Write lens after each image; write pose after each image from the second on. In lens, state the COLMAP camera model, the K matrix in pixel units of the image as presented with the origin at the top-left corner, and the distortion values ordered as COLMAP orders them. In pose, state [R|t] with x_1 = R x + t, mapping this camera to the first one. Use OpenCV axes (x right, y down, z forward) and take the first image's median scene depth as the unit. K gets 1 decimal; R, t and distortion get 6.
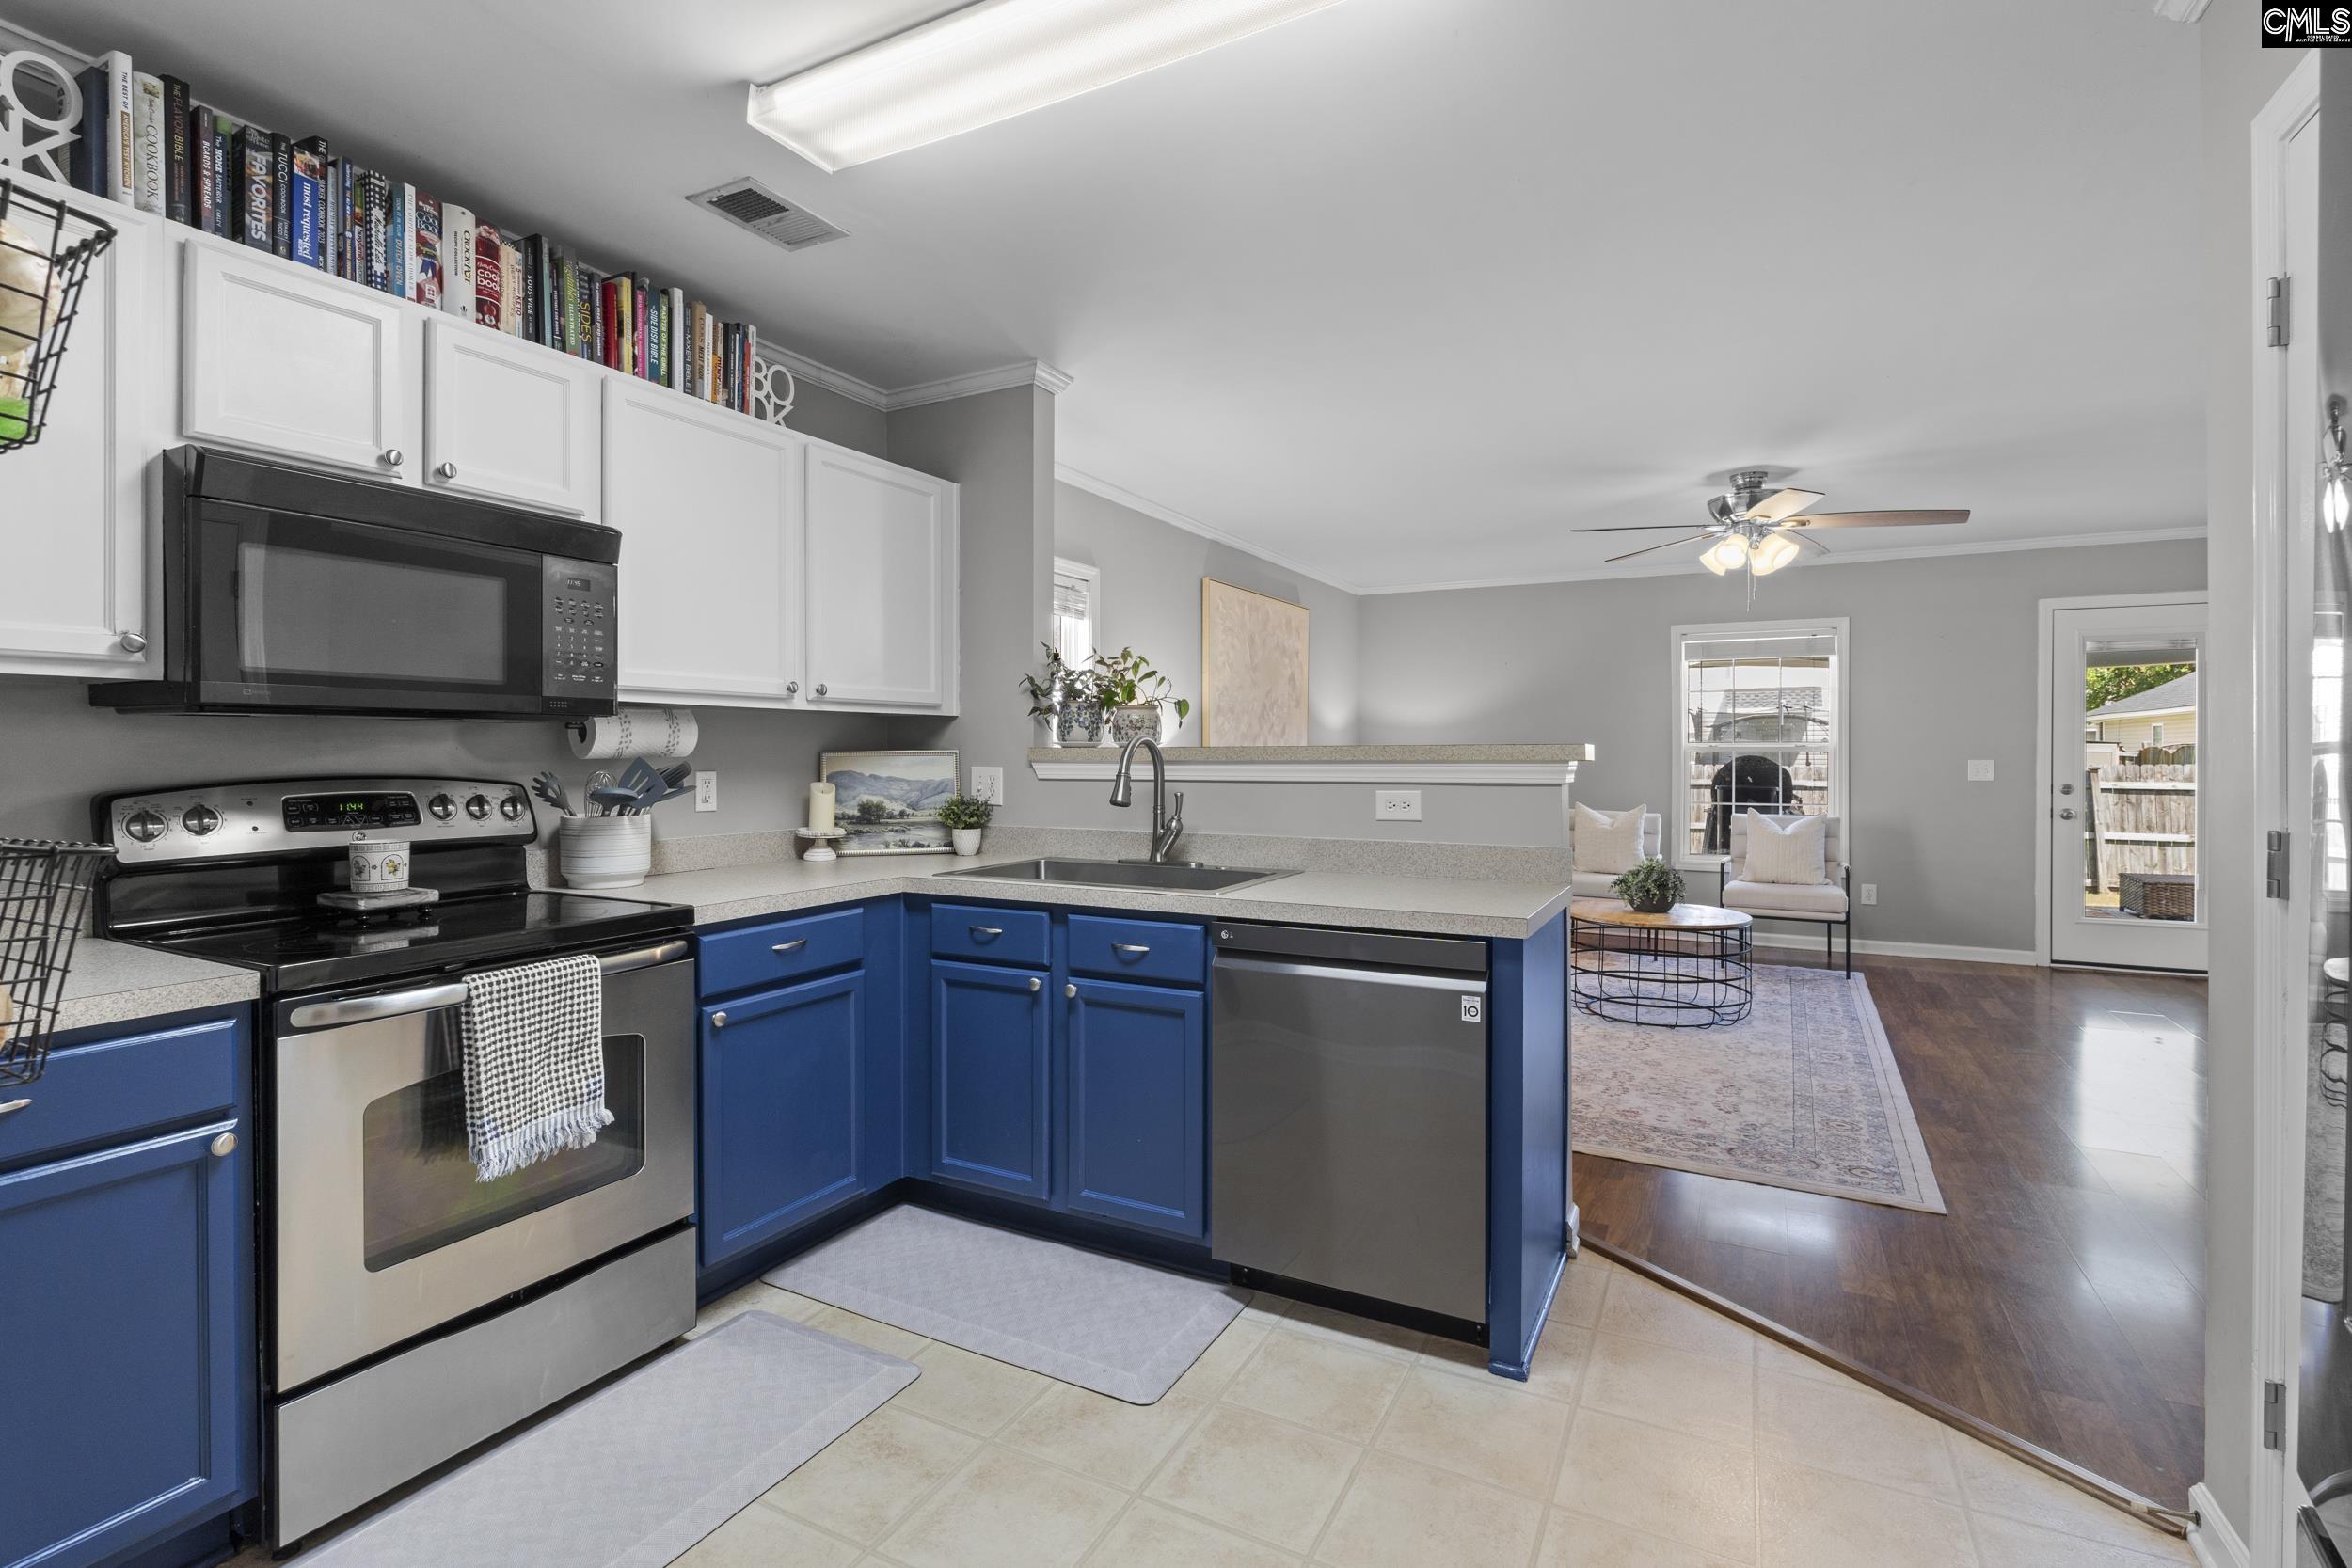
lens RADIAL K [[1098.4, 0, 1166.8], [0, 1098.4, 750.0], [0, 0, 1]] dist [0.001109, 0.000220]
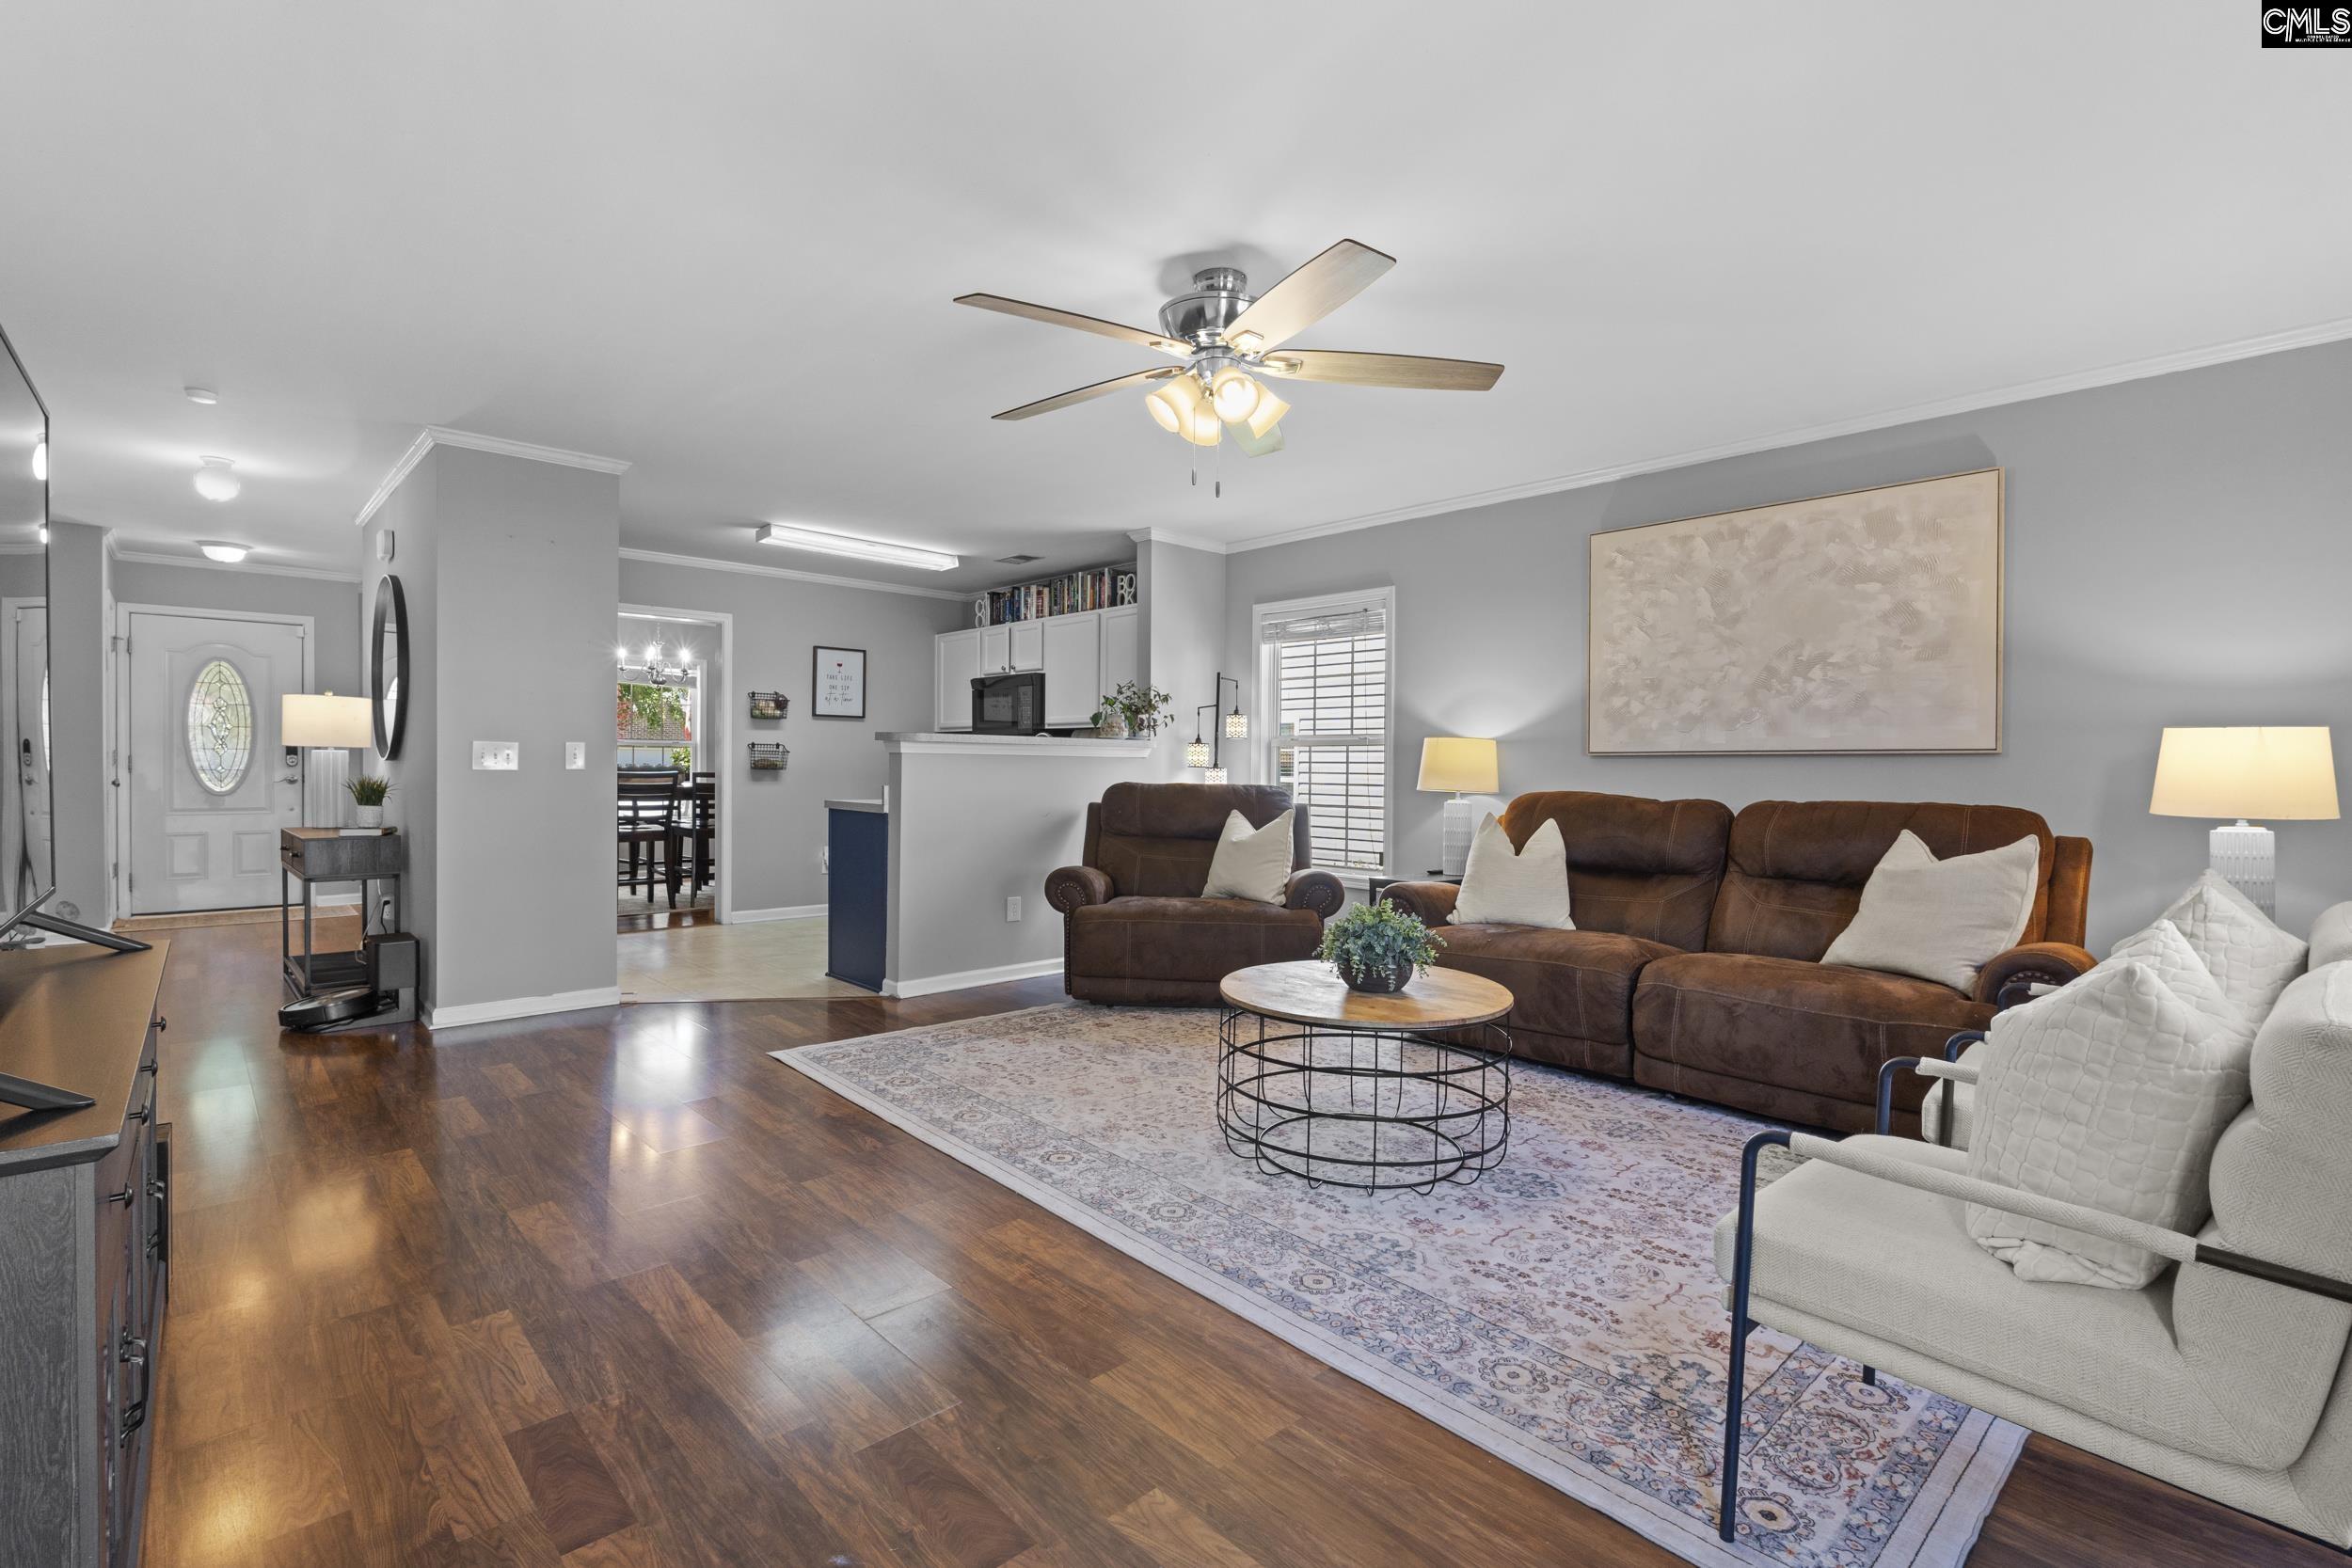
lens RADIAL K [[1075.1, 0, 1176.0], [0, 1075.1, 784.0], [0, 0, 1]] dist [-0.010102, 0.000043]
pose [[-0.318695, 0.013868, -0.947756, 1.937218], [-0.007374, 0.999826, 0.017110, 0.047969], [0.947829, 0.012441, -0.318537, 2.031383]]
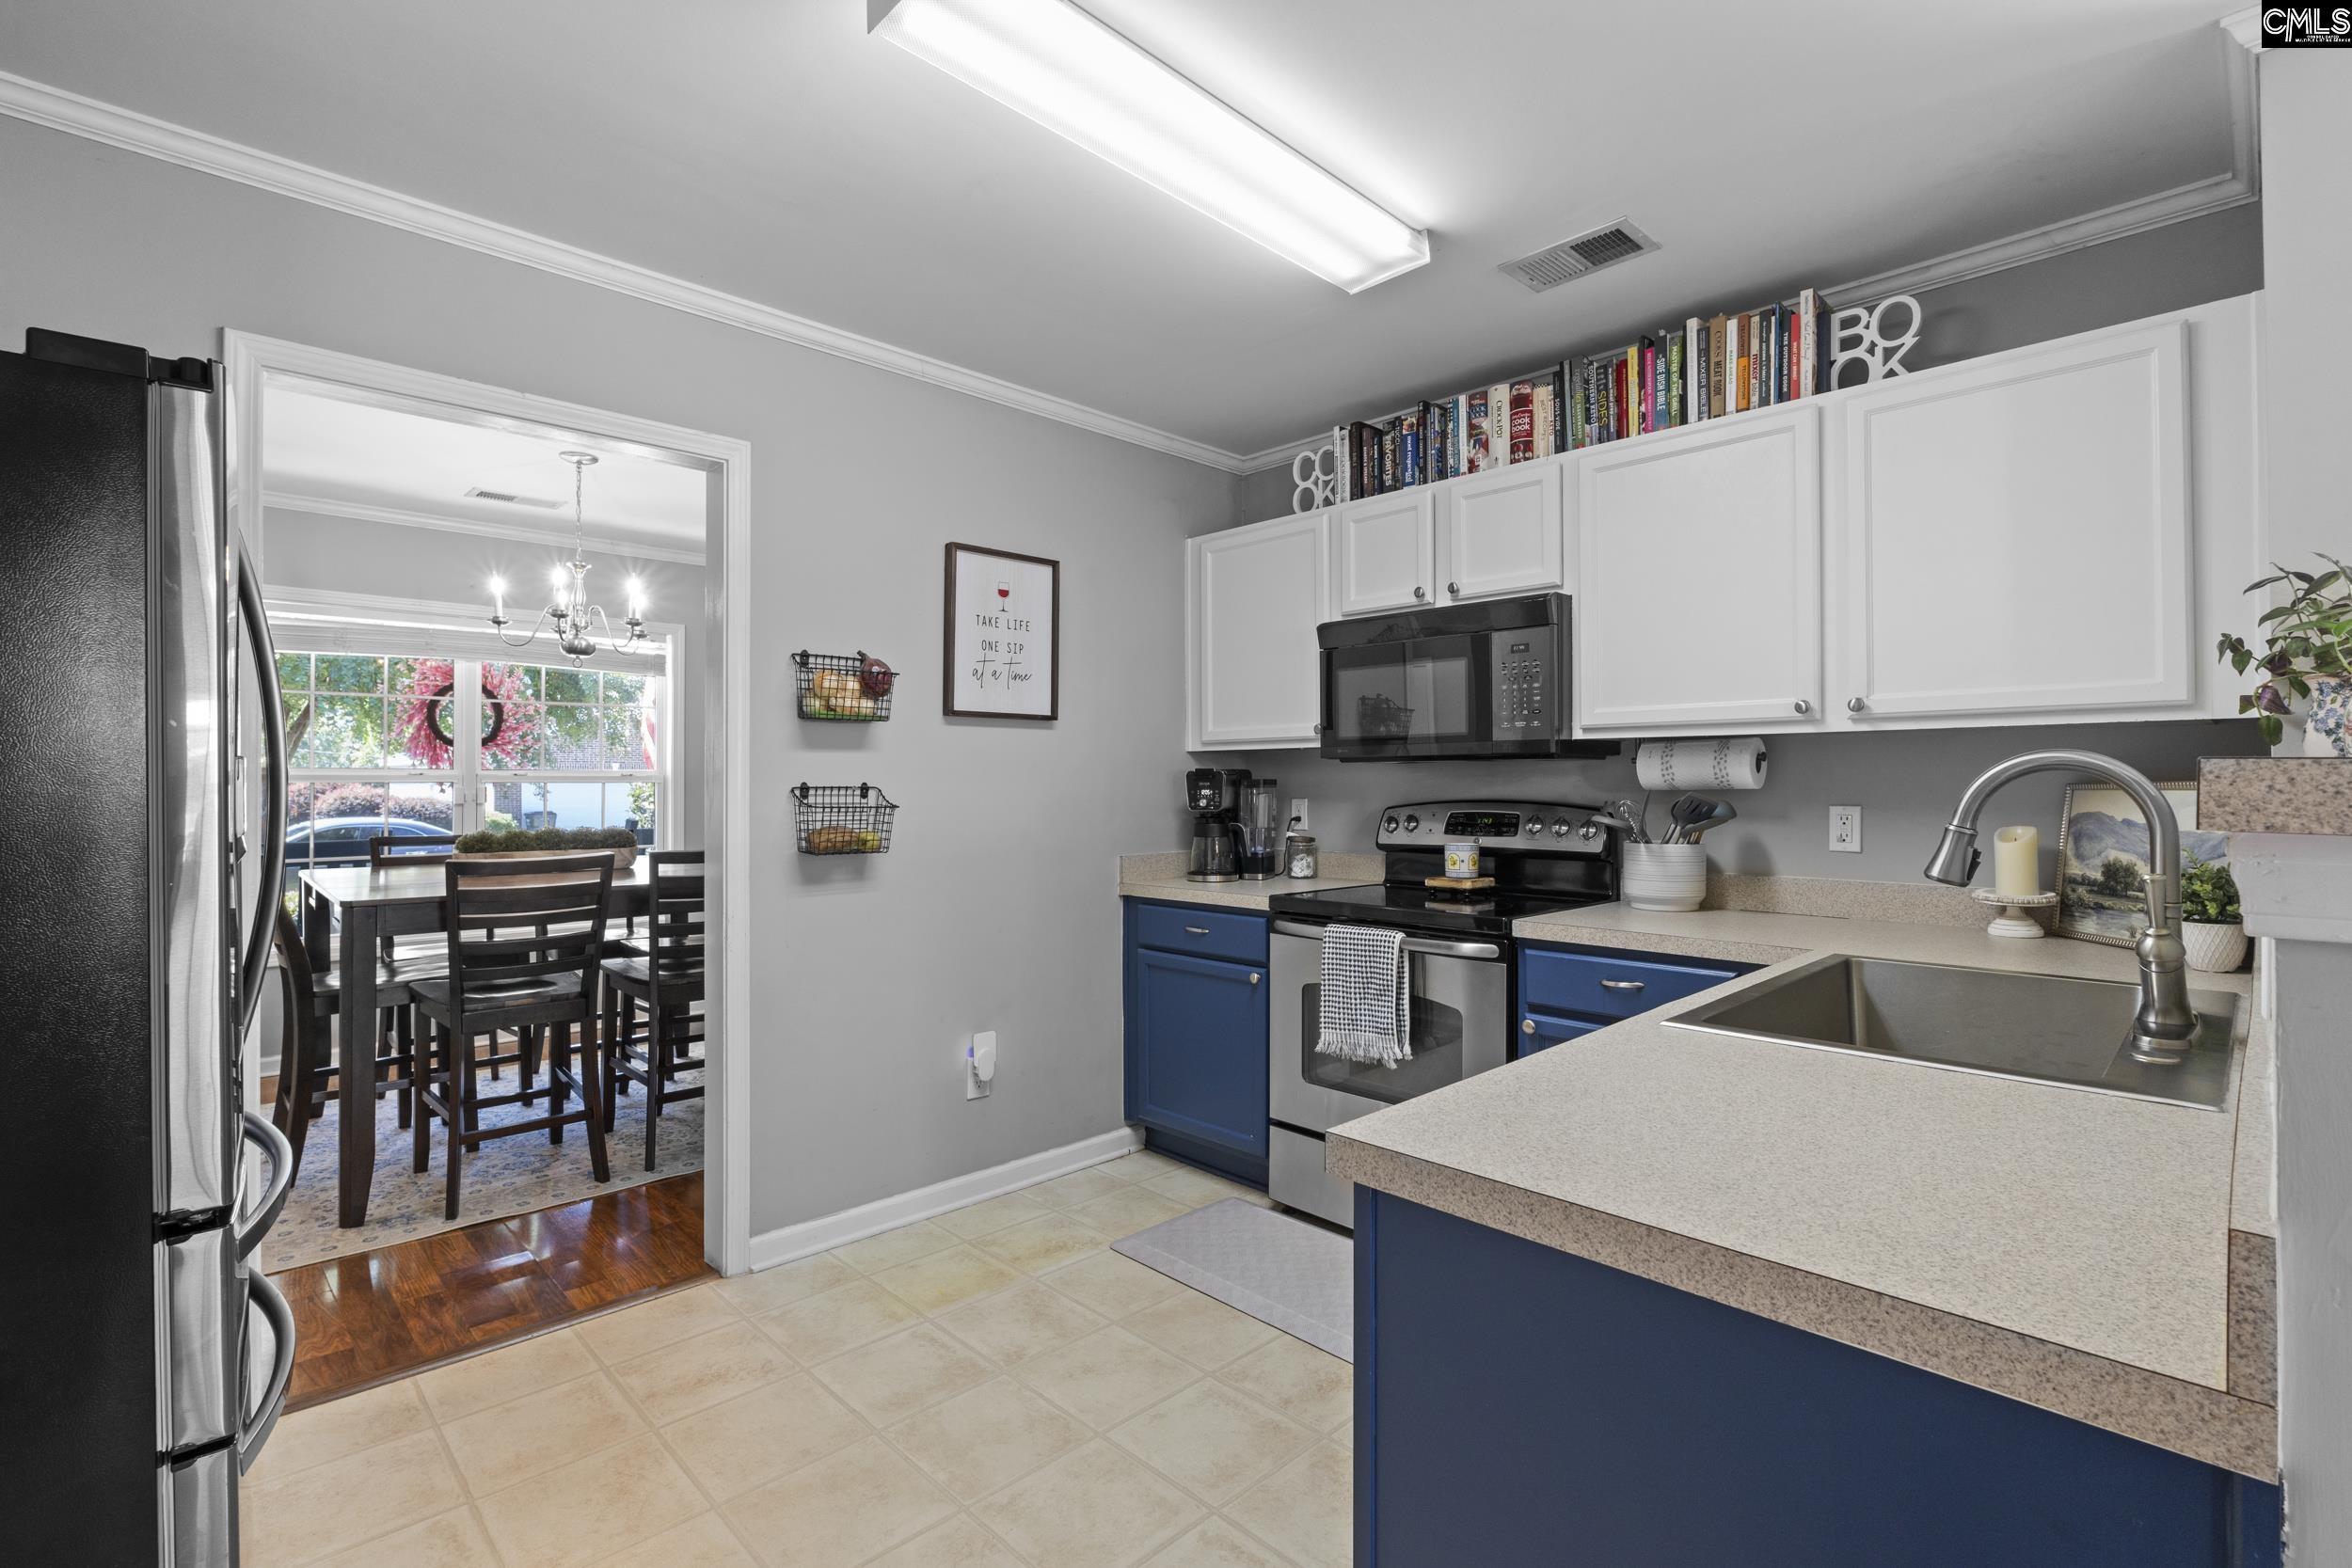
lens RADIAL K [[1075.1, 0, 1176.0], [0, 1075.1, 784.0], [0, 0, 1]] dist [-0.010102, 0.000043]
pose [[-0.304287, 0.001778, -0.952579, 0.614218], [0.003186, 0.999995, 0.000849, -0.000452], [0.952575, -0.002776, -0.304291, 0.837150]]
